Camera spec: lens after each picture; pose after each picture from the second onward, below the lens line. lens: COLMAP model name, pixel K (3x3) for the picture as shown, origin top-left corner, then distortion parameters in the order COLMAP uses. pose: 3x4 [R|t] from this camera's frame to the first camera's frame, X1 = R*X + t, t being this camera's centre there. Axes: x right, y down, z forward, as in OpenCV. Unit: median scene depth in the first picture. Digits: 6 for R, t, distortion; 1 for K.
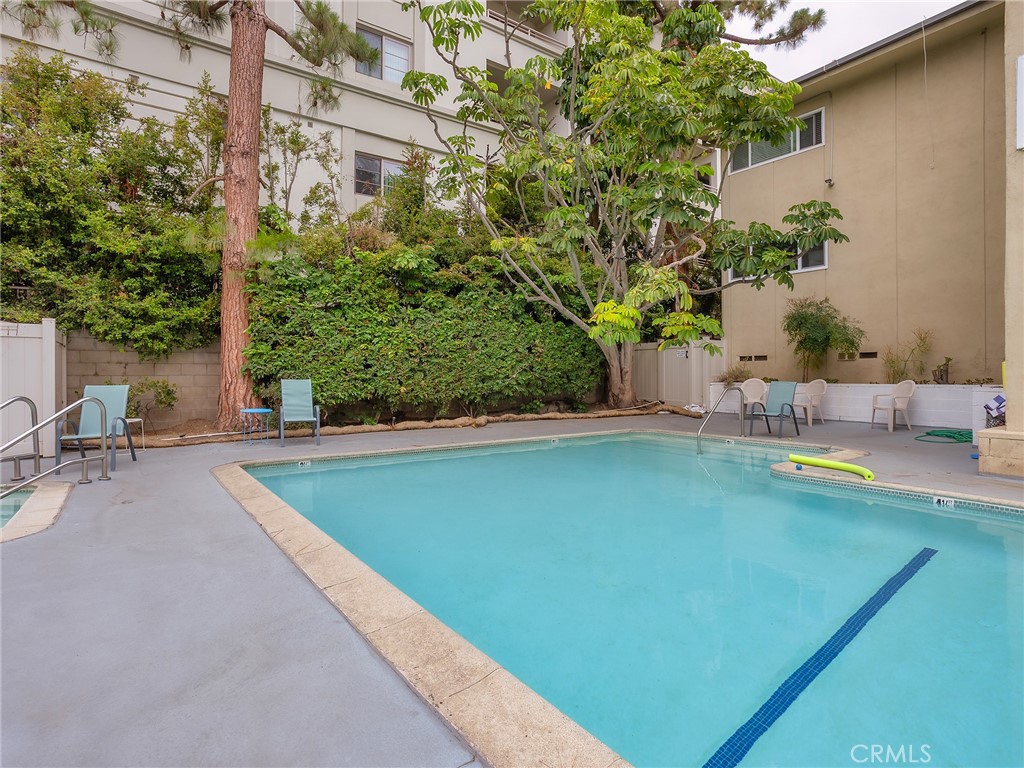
lens RADIAL K [[563.0, 0, 519.1], [0, 563.0, 380.5], [0, 0, 1]] dist [-0.010986, -0.000304]
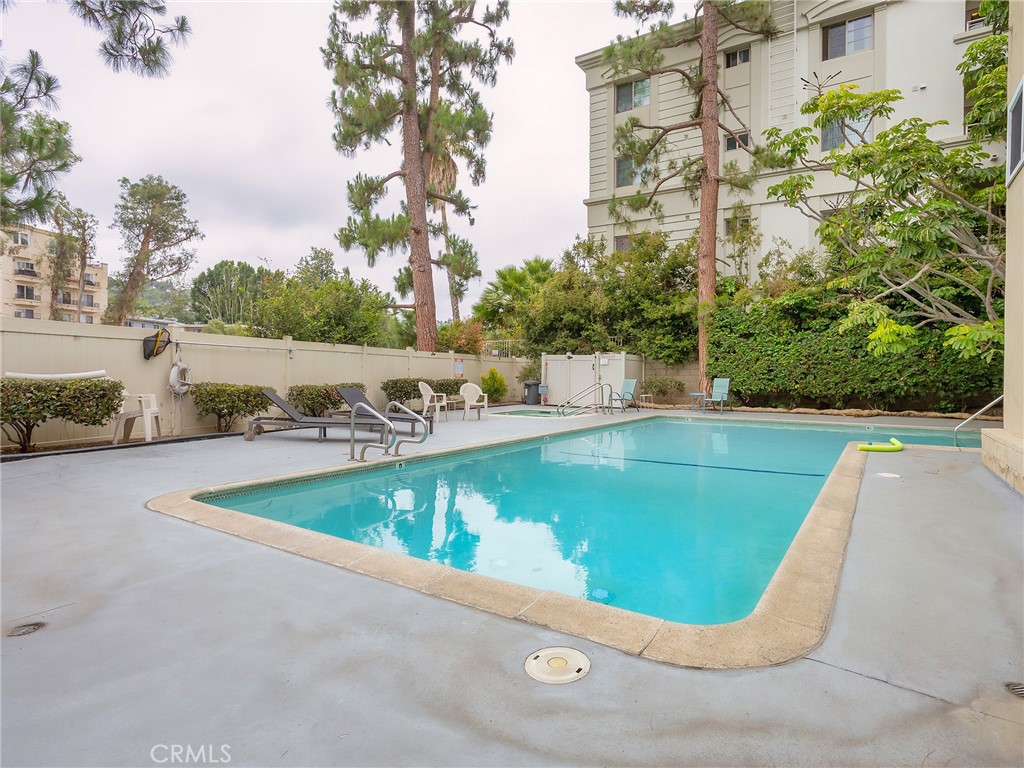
lens RADIAL K [[563.0, 0, 519.8], [0, 563.0, 373.7], [0, 0, 1]] dist [-0.010986, -0.000304]
pose [[0.372540, 0.012563, -0.927931, 0.921691], [-0.011140, 0.999897, 0.009065, -0.023095], [0.927949, 0.006961, 0.372641, -0.239275]]
